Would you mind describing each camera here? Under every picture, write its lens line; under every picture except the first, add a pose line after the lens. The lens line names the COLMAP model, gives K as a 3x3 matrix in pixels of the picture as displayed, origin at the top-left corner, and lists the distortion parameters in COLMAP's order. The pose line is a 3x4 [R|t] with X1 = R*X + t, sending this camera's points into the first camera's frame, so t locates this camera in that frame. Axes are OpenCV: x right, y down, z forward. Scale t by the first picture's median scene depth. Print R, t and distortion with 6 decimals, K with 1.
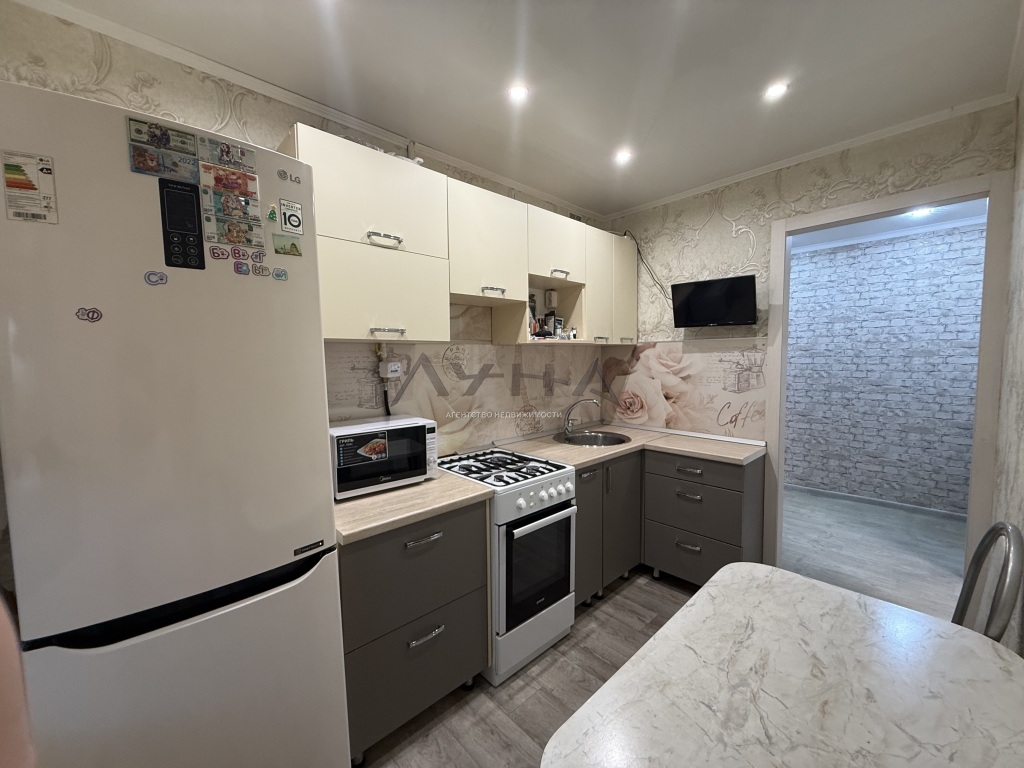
lens RADIAL K [[409.4, 0, 510.7], [0, 409.4, 384.2], [0, 0, 1]] dist [0.001367, 0.000041]
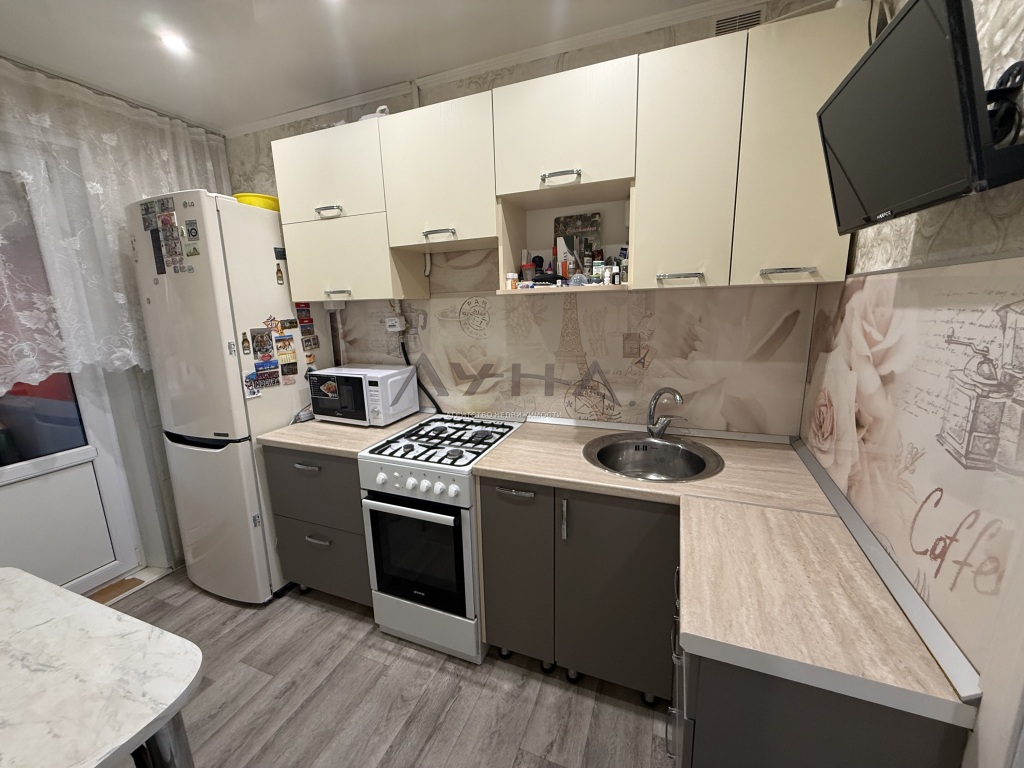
lens RADIAL K [[409.4, 0, 510.0], [0, 409.4, 384.6], [0, 0, 1]] dist [0.001367, 0.000041]
pose [[0.420548, 0.180789, -0.889075, 0.870388], [-0.037429, 0.982568, 0.182096, -0.090326], [0.906498, -0.043303, 0.419984, 0.823027]]
